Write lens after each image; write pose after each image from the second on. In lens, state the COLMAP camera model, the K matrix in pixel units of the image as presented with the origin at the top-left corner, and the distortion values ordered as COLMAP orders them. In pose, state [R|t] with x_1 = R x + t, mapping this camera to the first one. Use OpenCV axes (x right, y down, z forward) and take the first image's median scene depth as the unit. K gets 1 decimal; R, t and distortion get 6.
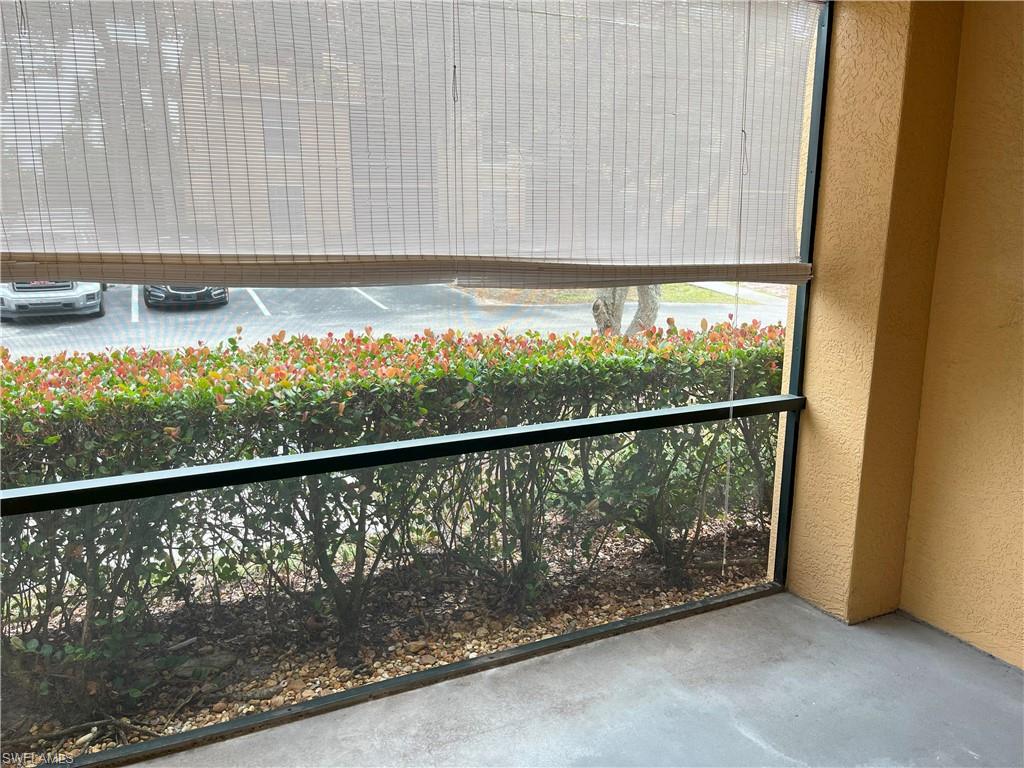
lens RADIAL K [[781.1, 0, 516.3], [0, 781.1, 380.0], [0, 0, 1]] dist [0.076161, -0.117181]
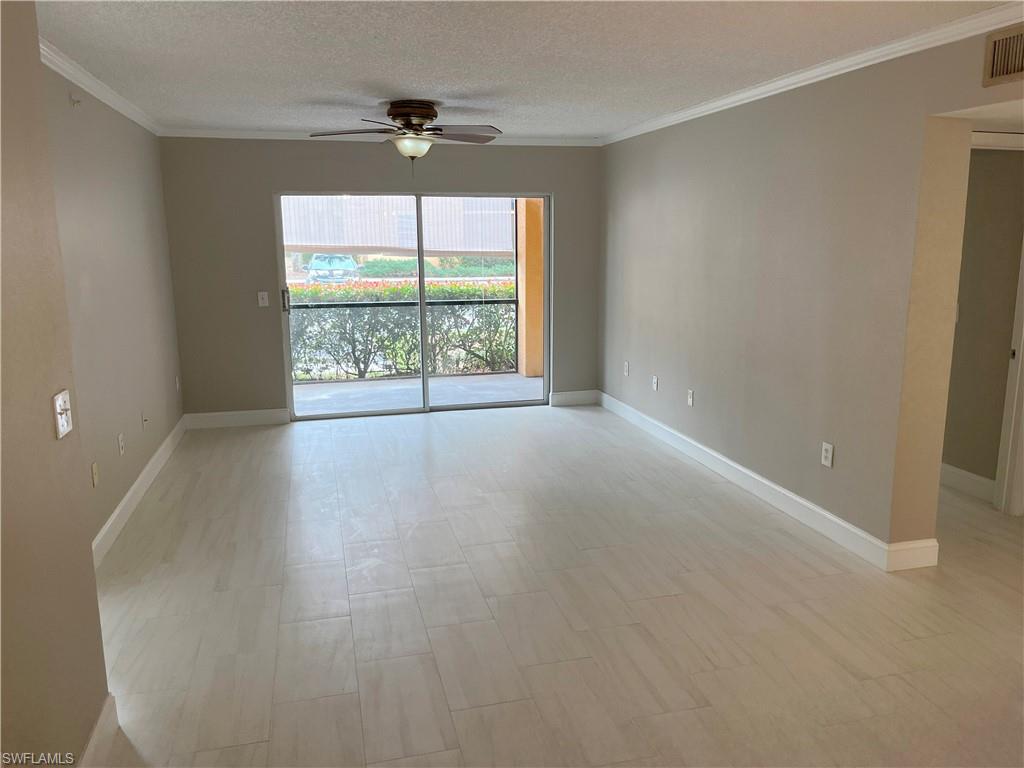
lens RADIAL K [[781.1, 0, 516.3], [0, 781.1, 380.0], [0, 0, 1]] dist [0.076161, -0.117181]
pose [[0.985367, 0.028496, -0.168049, 0.882961], [-0.028433, 0.999592, 0.002784, 0.320333], [0.168060, 0.002035, 0.985775, -1.846297]]
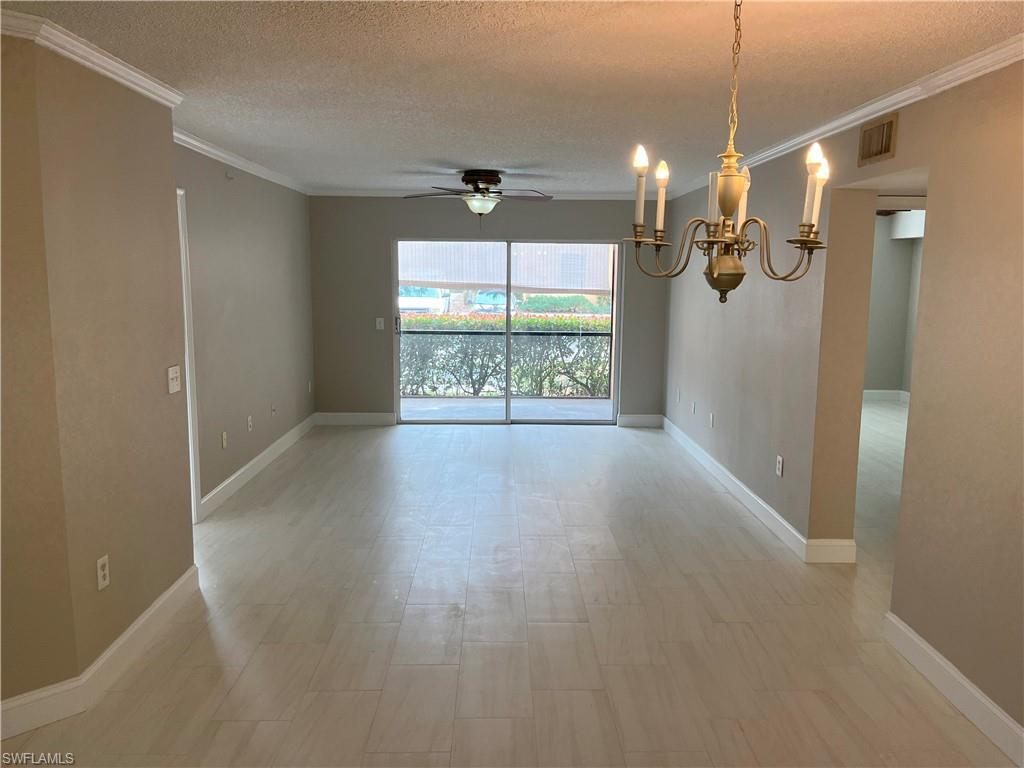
lens RADIAL K [[781.1, 0, 516.3], [0, 781.1, 380.0], [0, 0, 1]] dist [0.076161, -0.117181]
pose [[0.920210, 0.067257, -0.385602, 1.289246], [-0.085917, 0.995809, -0.031346, 0.358811], [0.381878, 0.061975, 0.922132, -2.103975]]
